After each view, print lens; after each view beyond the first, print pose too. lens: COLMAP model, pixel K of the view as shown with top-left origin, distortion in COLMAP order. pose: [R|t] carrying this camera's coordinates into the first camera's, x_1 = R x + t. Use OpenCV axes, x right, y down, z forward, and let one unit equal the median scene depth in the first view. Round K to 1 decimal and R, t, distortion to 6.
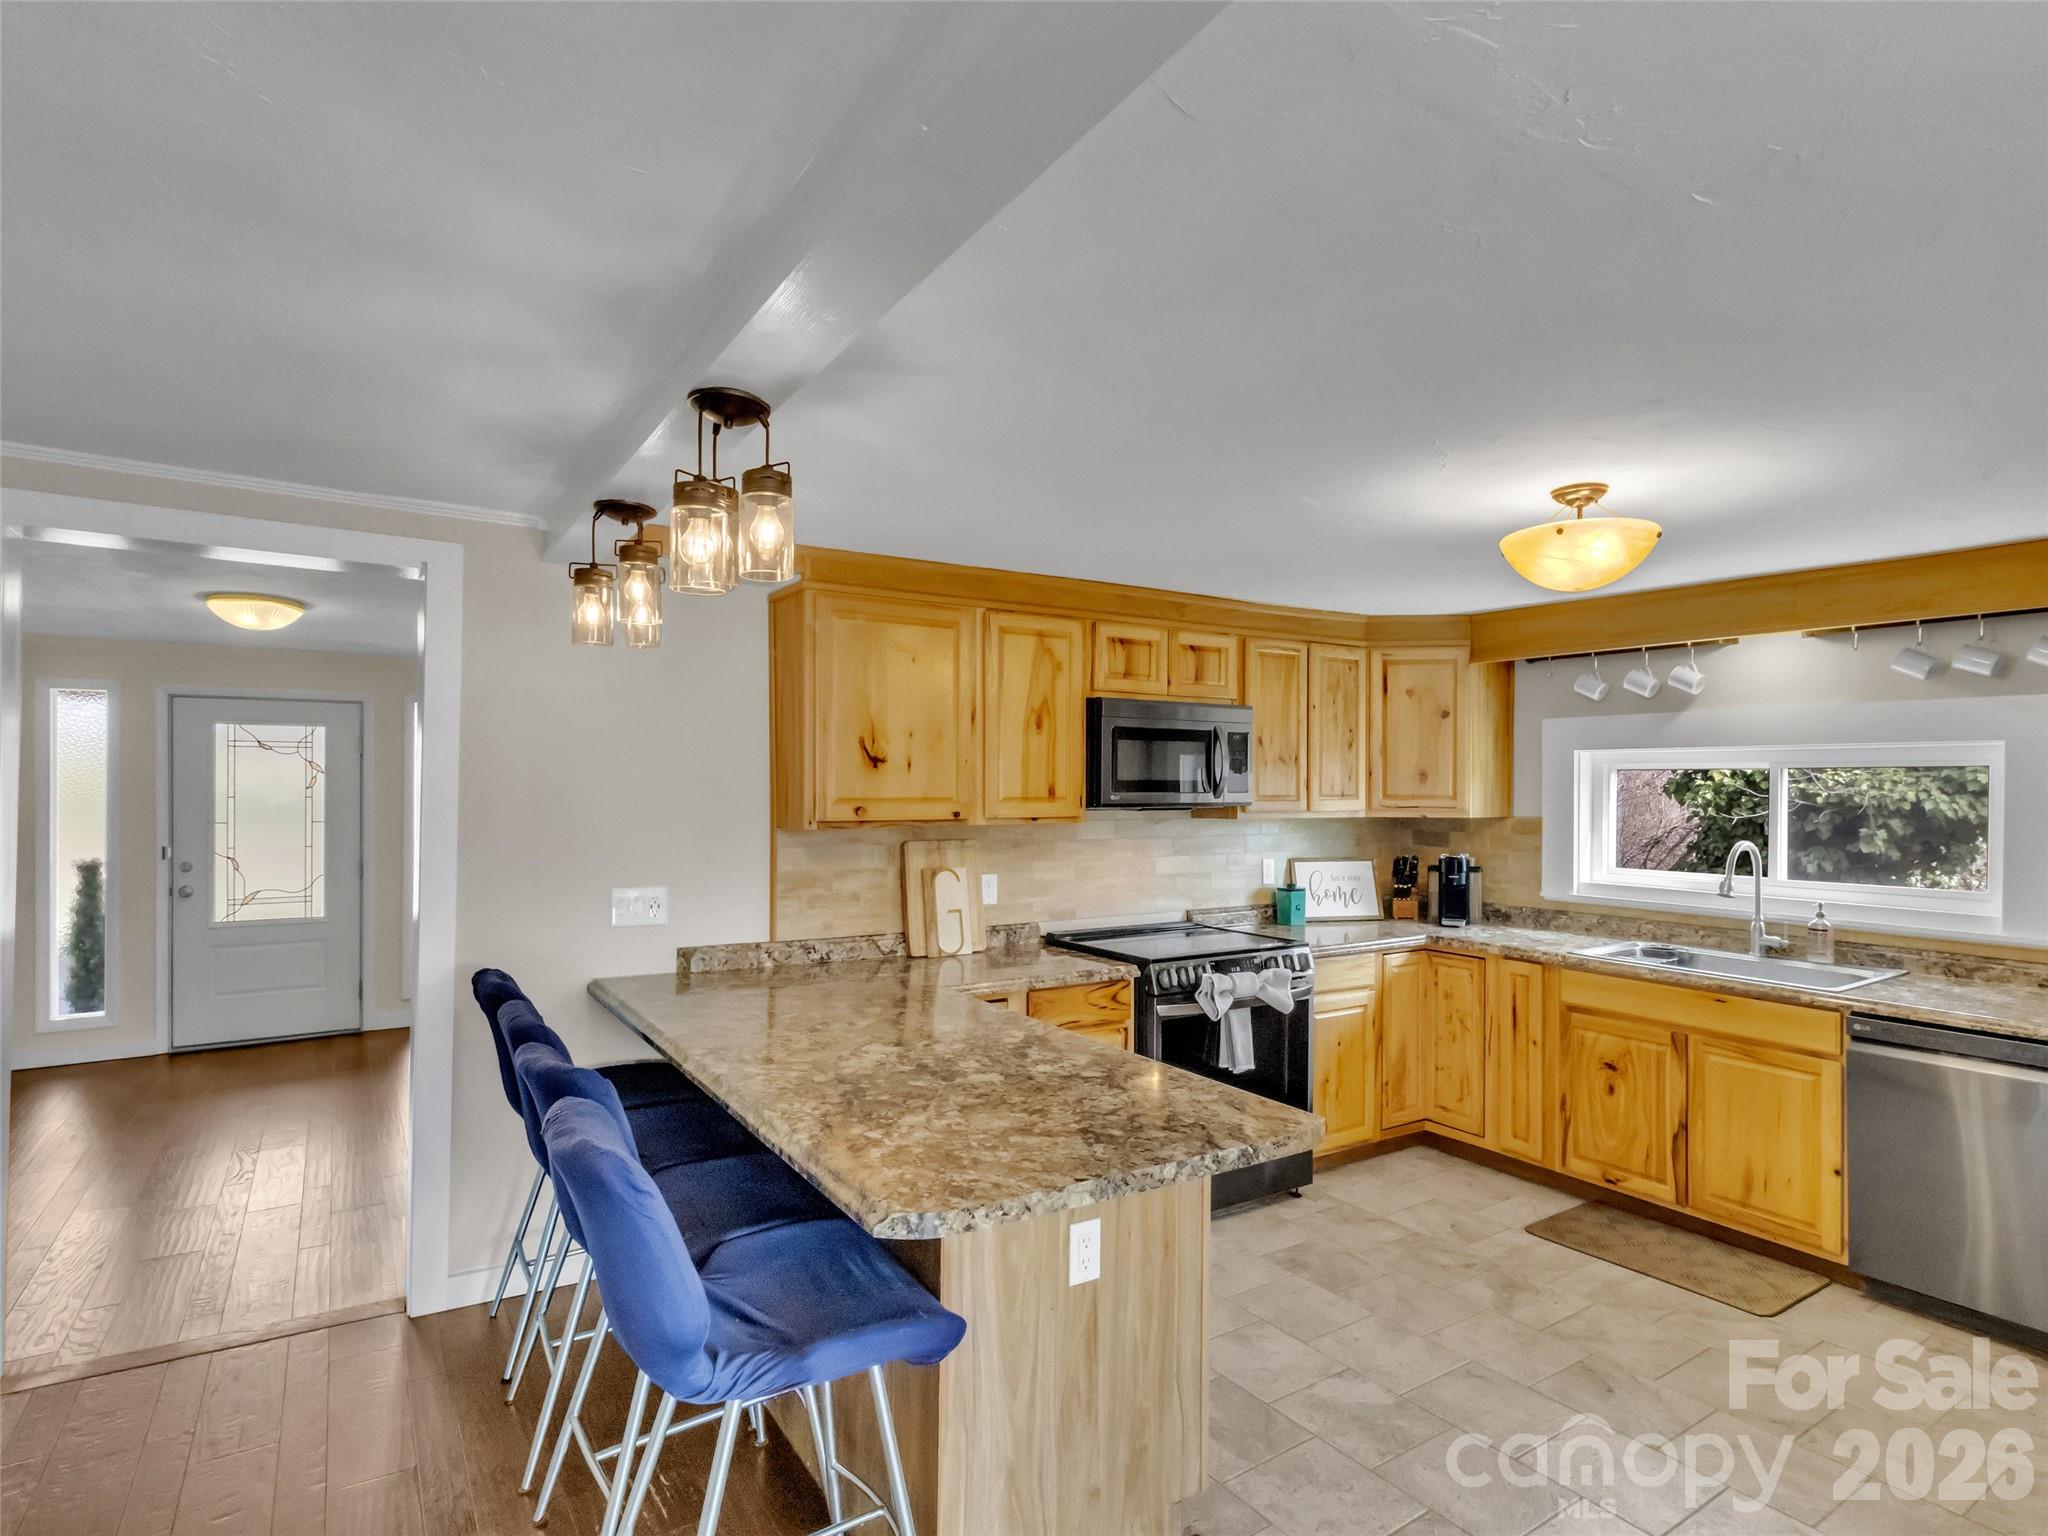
lens RADIAL K [[1075.6, 0, 1023.2], [0, 1075.6, 779.4], [0, 0, 1]] dist [0.003584, -0.001365]
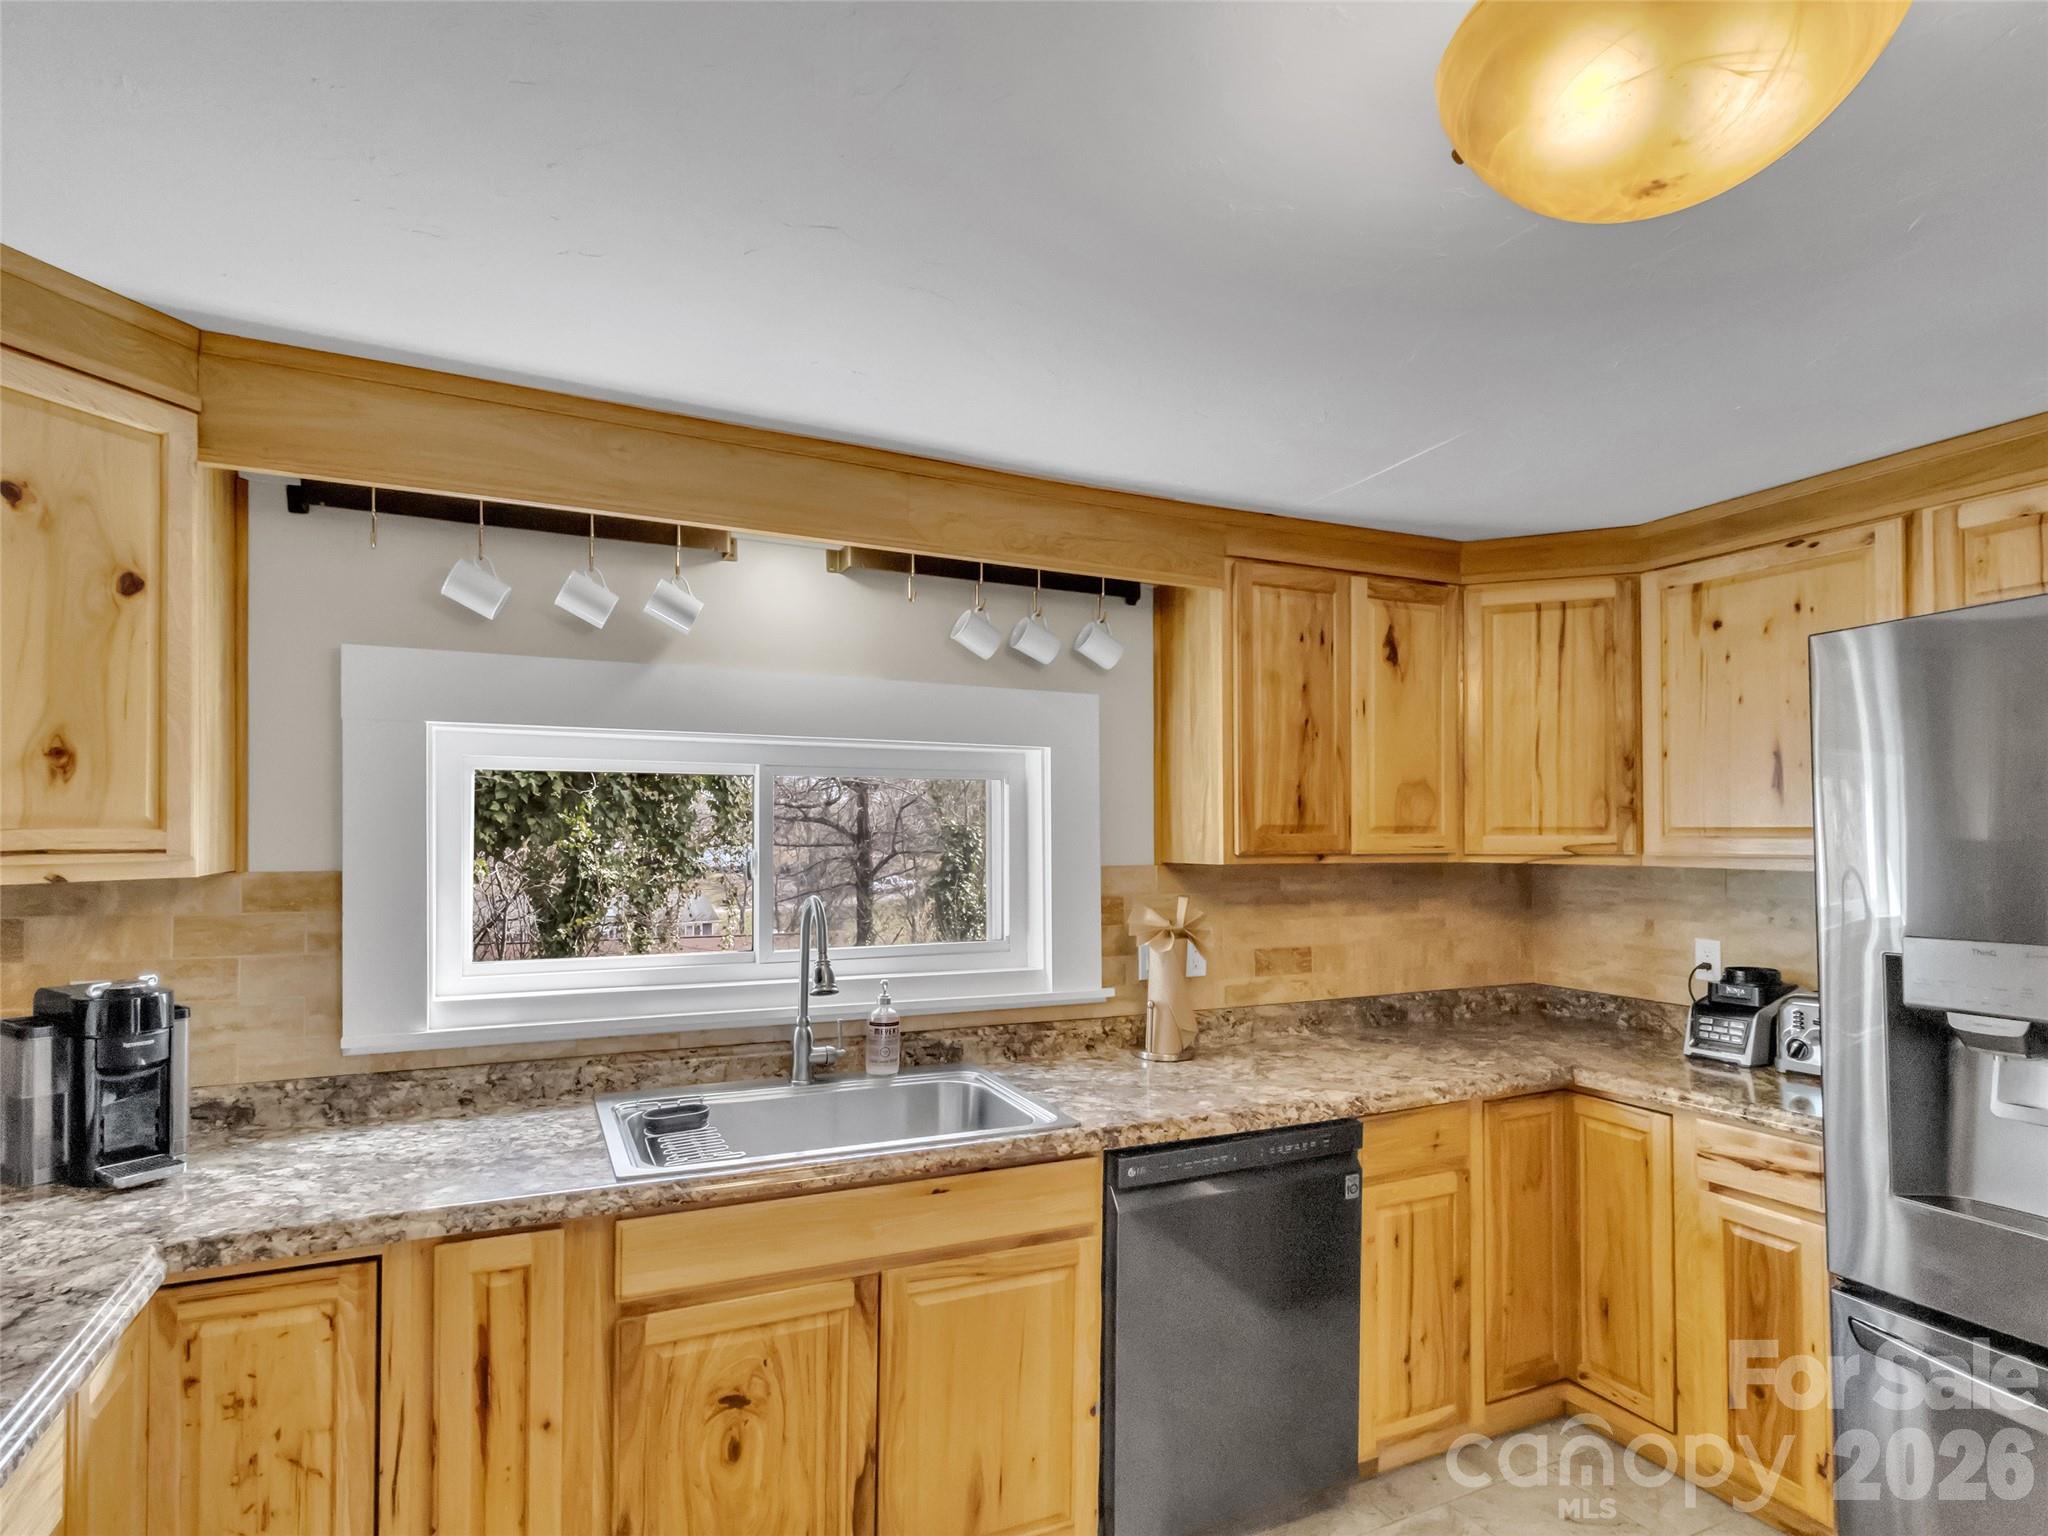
lens RADIAL K [[1075.6, 0, 997.3], [0, 1075.6, 822.8], [0, 0, 1]] dist [0.003584, -0.001365]
pose [[0.140929, 0.003428, 0.990014, 0.097755], [-0.007194, 0.999971, -0.002438, 0.018246], [-0.989994, -0.006778, 0.140950, 0.771029]]
